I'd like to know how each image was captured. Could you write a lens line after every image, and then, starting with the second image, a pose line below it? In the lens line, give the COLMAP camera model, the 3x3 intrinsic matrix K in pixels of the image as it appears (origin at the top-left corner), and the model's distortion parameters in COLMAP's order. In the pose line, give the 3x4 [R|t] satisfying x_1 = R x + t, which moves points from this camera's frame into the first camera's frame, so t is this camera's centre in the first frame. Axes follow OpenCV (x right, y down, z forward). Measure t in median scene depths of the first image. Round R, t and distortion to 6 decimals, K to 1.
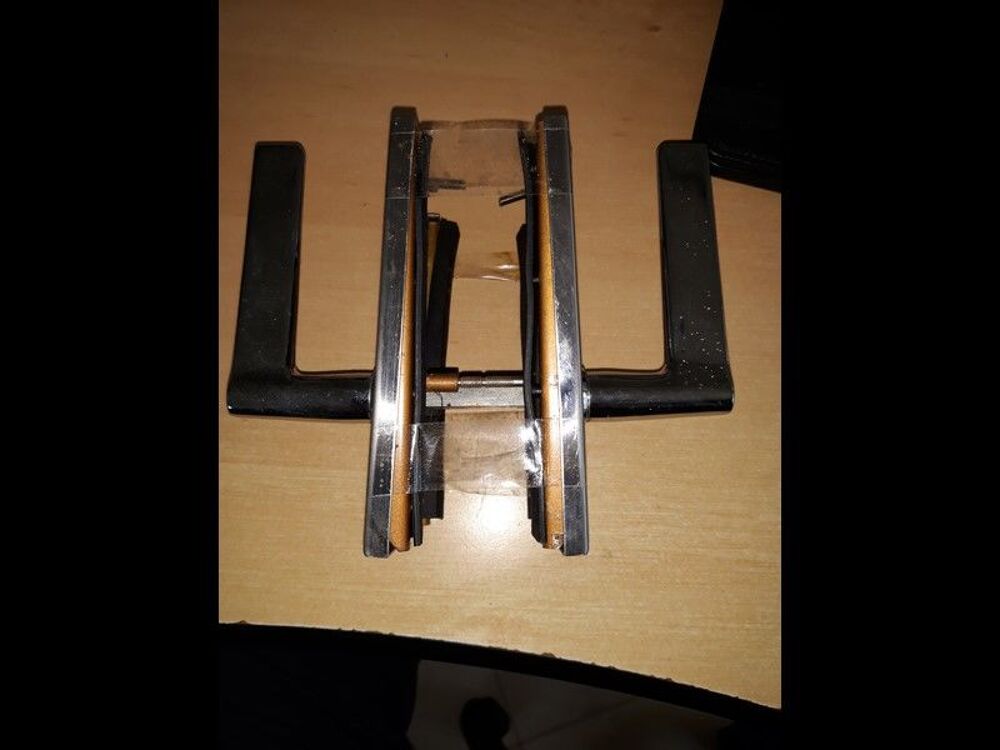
lens RADIAL K [[762.0, 0, 500.0], [0, 762.0, 375.0], [0, 0, 1]] dist [-0.051832, 0.001889]
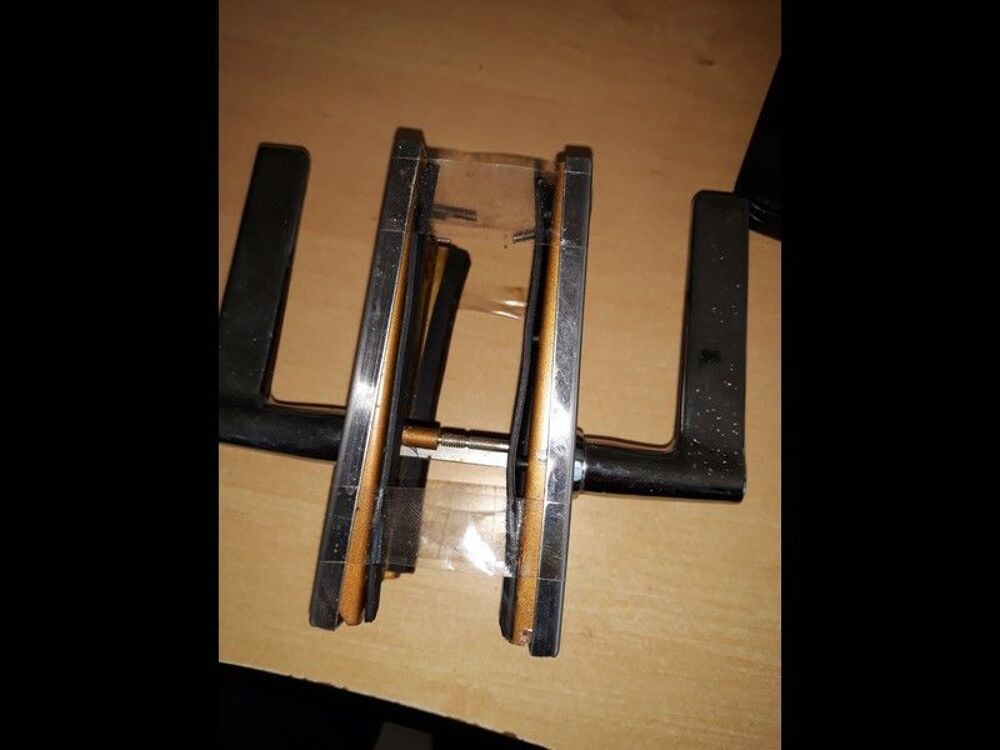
lens RADIAL K [[762.0, 0, 500.0], [0, 762.0, 375.0], [0, 0, 1]] dist [-0.051832, 0.001889]
pose [[0.992955, 0.114970, -0.028673, 0.030075], [-0.114969, 0.993368, 0.001690, -0.067929], [0.028677, 0.001618, 0.999587, 0.095281]]
